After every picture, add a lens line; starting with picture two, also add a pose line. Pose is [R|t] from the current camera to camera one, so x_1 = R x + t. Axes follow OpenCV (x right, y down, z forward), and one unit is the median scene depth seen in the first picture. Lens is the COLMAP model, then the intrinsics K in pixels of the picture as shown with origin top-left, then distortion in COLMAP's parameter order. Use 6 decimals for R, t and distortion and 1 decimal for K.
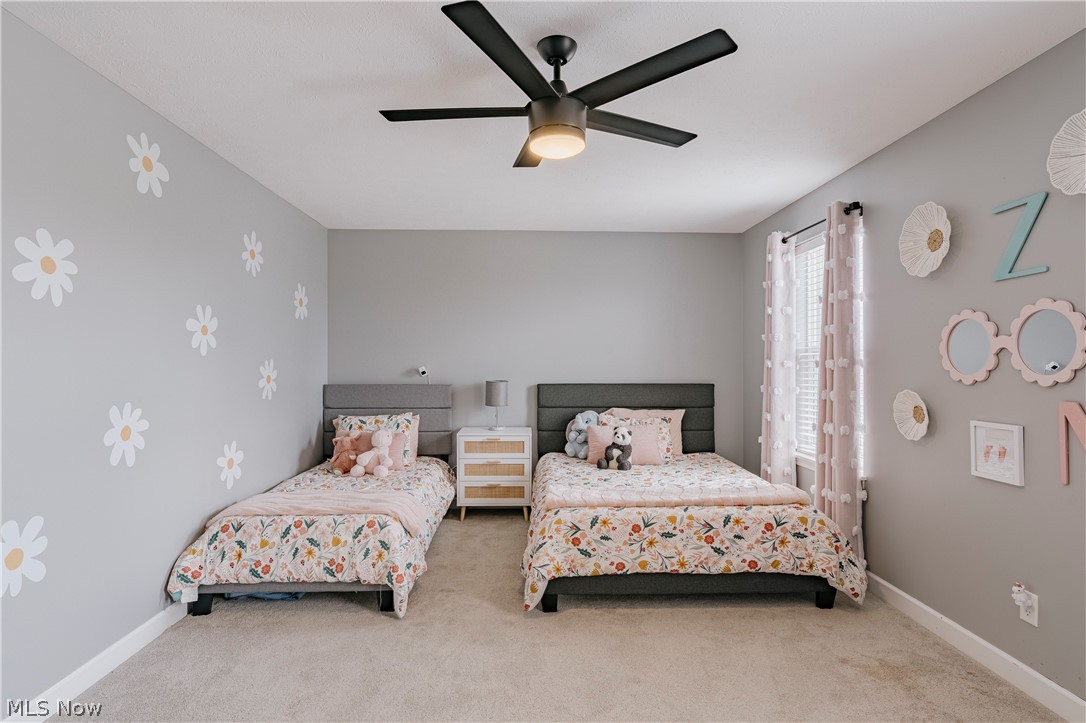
lens RADIAL K [[554.1, 0, 542.1], [0, 554.1, 359.8], [0, 0, 1]] dist [-0.010352, 0.001622]
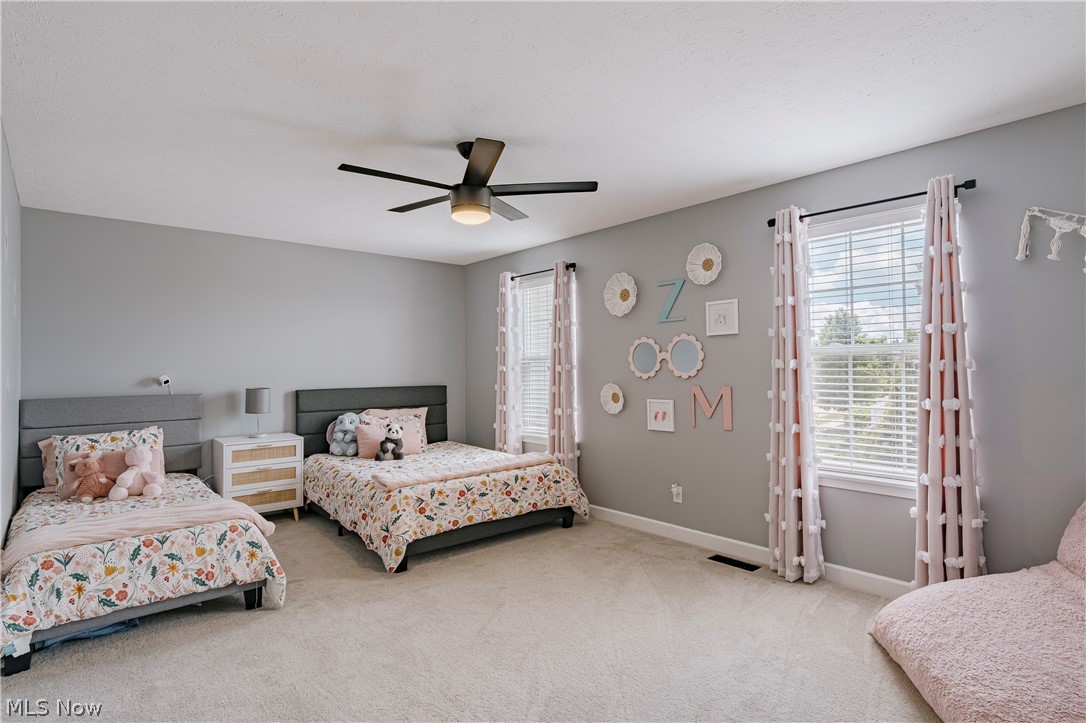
lens RADIAL K [[554.1, 0, 542.1], [0, 554.1, 359.8], [0, 0, 1]] dist [-0.010352, 0.001622]
pose [[0.779390, 0.000987, 0.626538, -0.514681], [0.004915, 0.999958, -0.007690, -0.004505], [-0.626520, 0.009073, 0.779353, -0.158404]]
